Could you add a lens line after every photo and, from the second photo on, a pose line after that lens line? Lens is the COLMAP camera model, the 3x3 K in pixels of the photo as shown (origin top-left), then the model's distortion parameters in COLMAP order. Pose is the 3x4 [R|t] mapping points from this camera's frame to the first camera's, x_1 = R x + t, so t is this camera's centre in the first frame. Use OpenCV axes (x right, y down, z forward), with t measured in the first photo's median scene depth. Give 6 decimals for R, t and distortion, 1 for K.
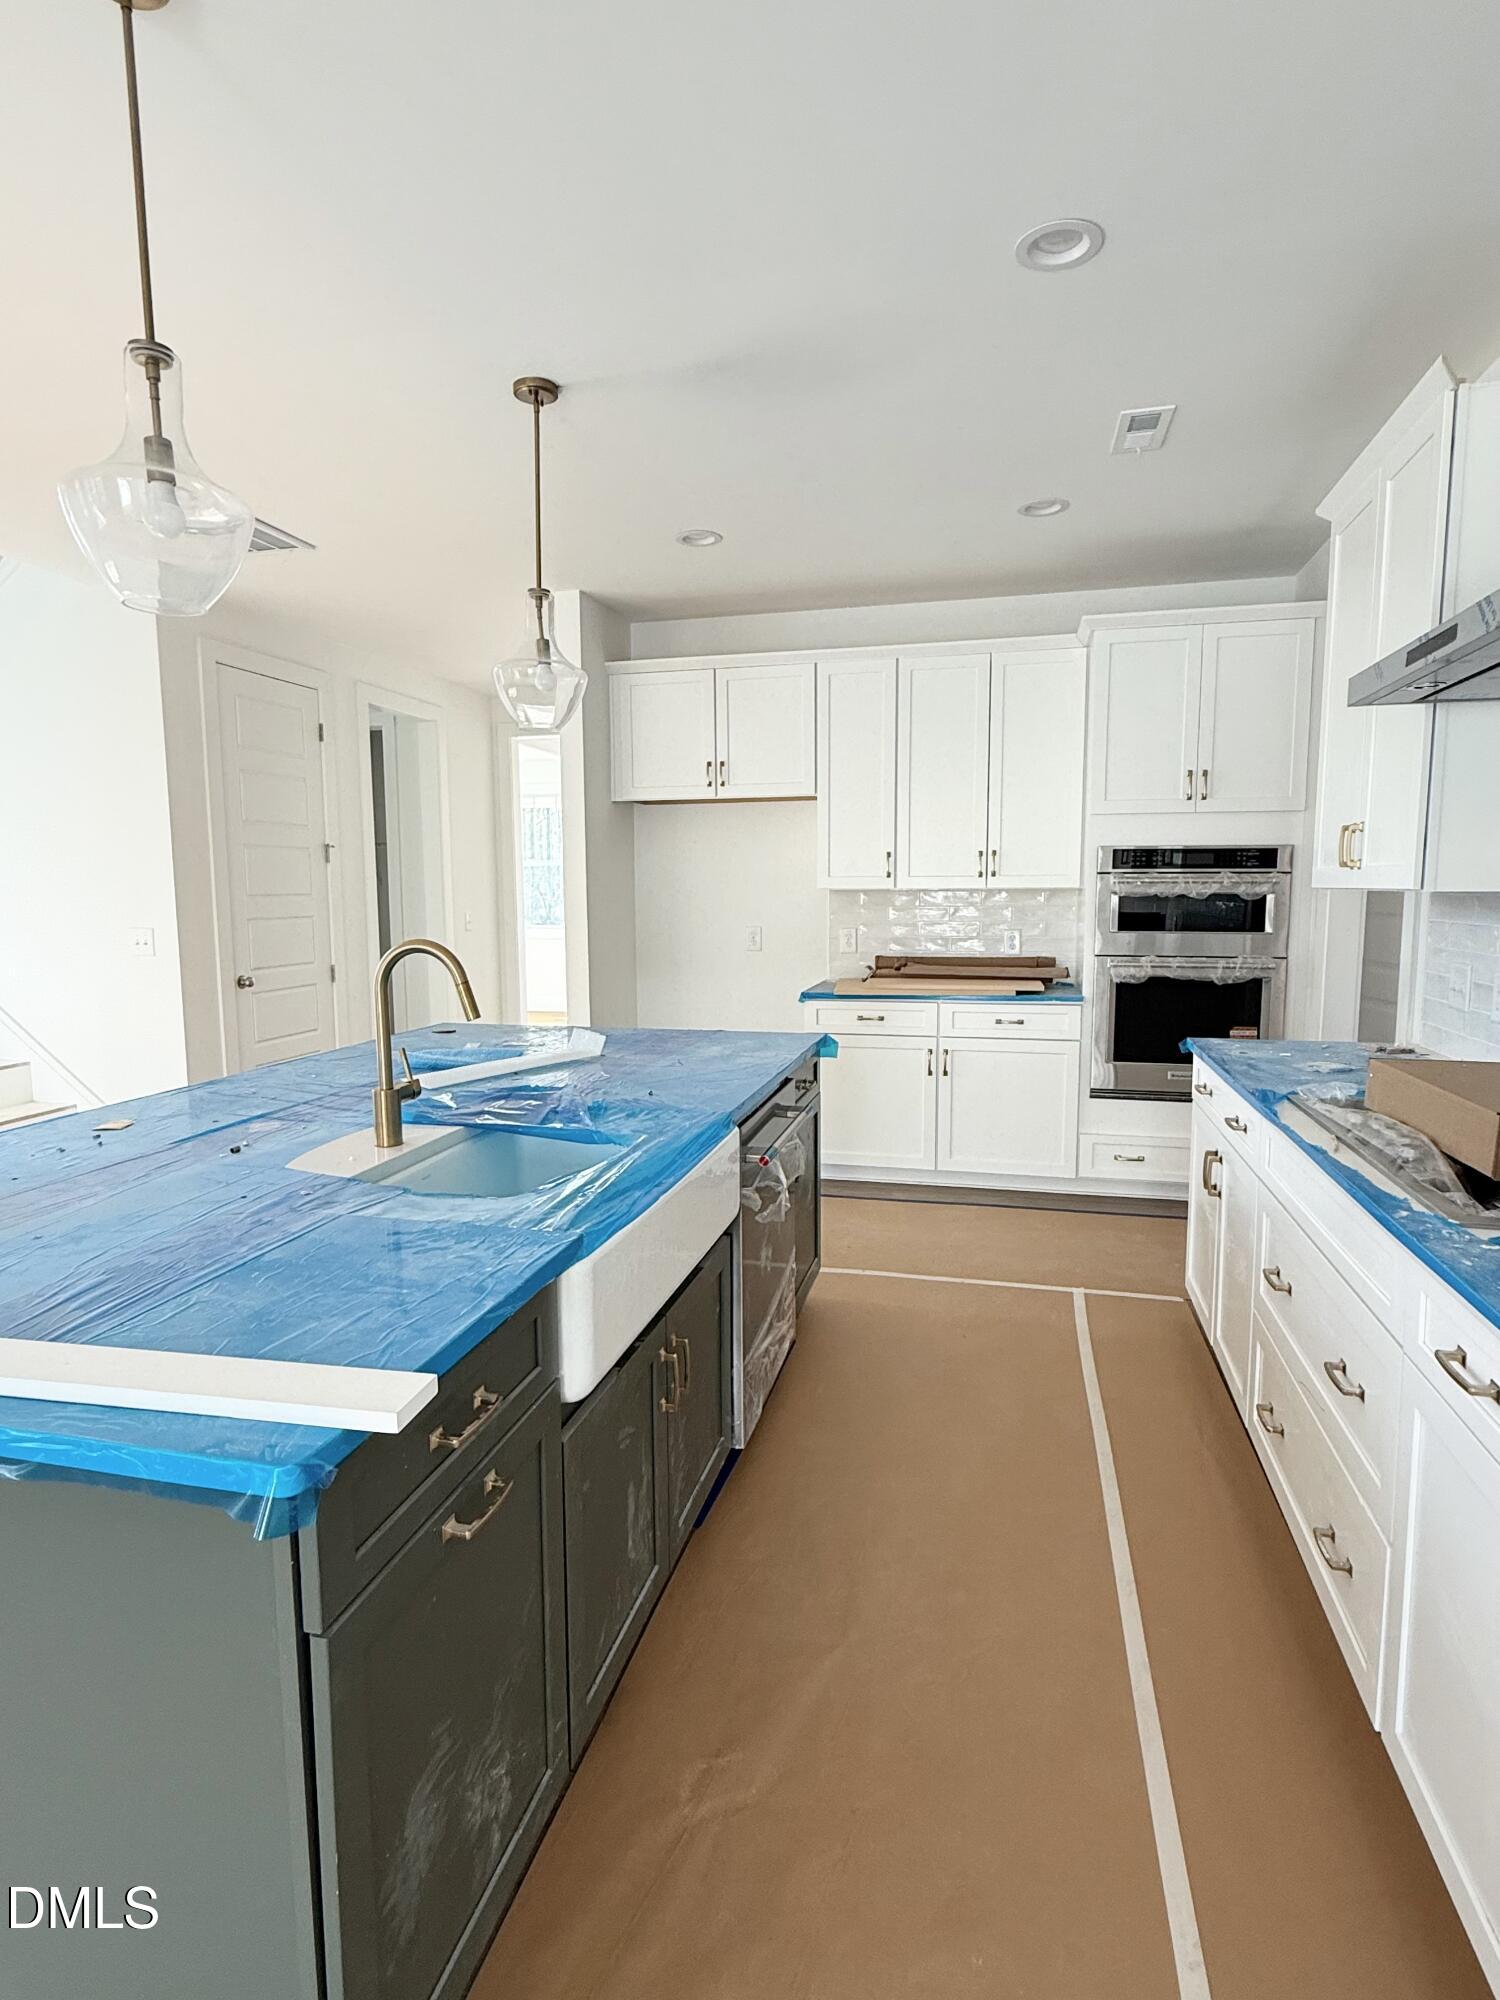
lens RADIAL K [[1043.8, 0, 759.4], [0, 1043.8, 999.7], [0, 0, 1]] dist [0.000123, 0.002566]
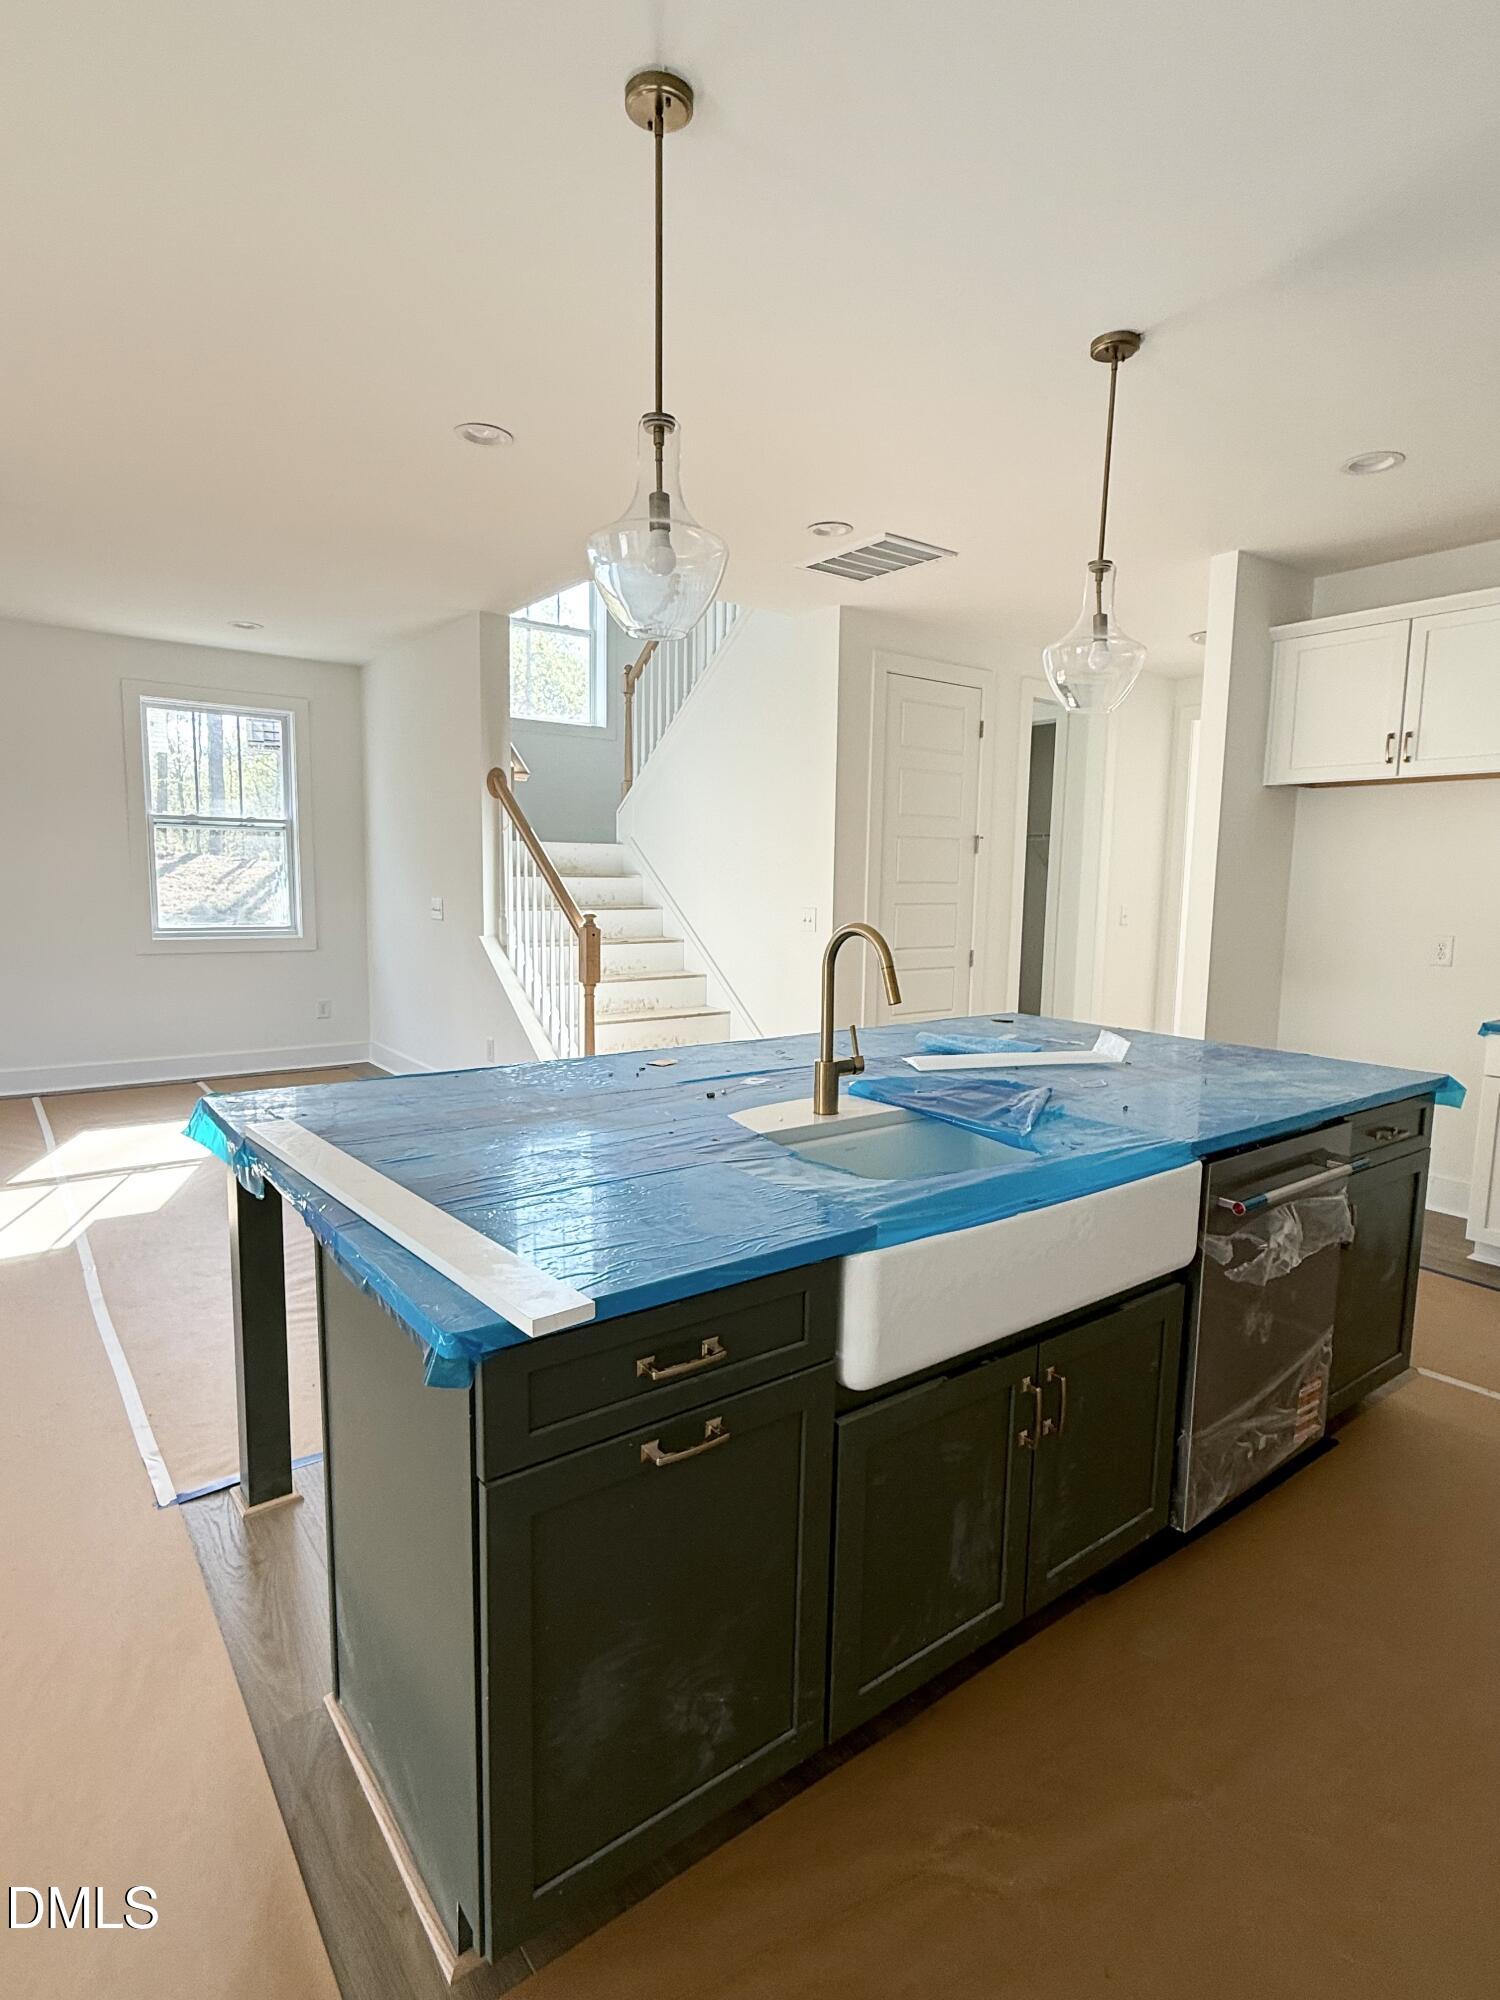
lens RADIAL K [[1043.8, 0, 757.0], [0, 1043.8, 1007.0], [0, 0, 1]] dist [0.000123, 0.002566]
pose [[0.774871, 0.098899, -0.624335, 0.210924], [-0.090382, 0.994871, 0.045420, -0.009838], [0.625624, 0.021234, 0.779835, 0.097448]]
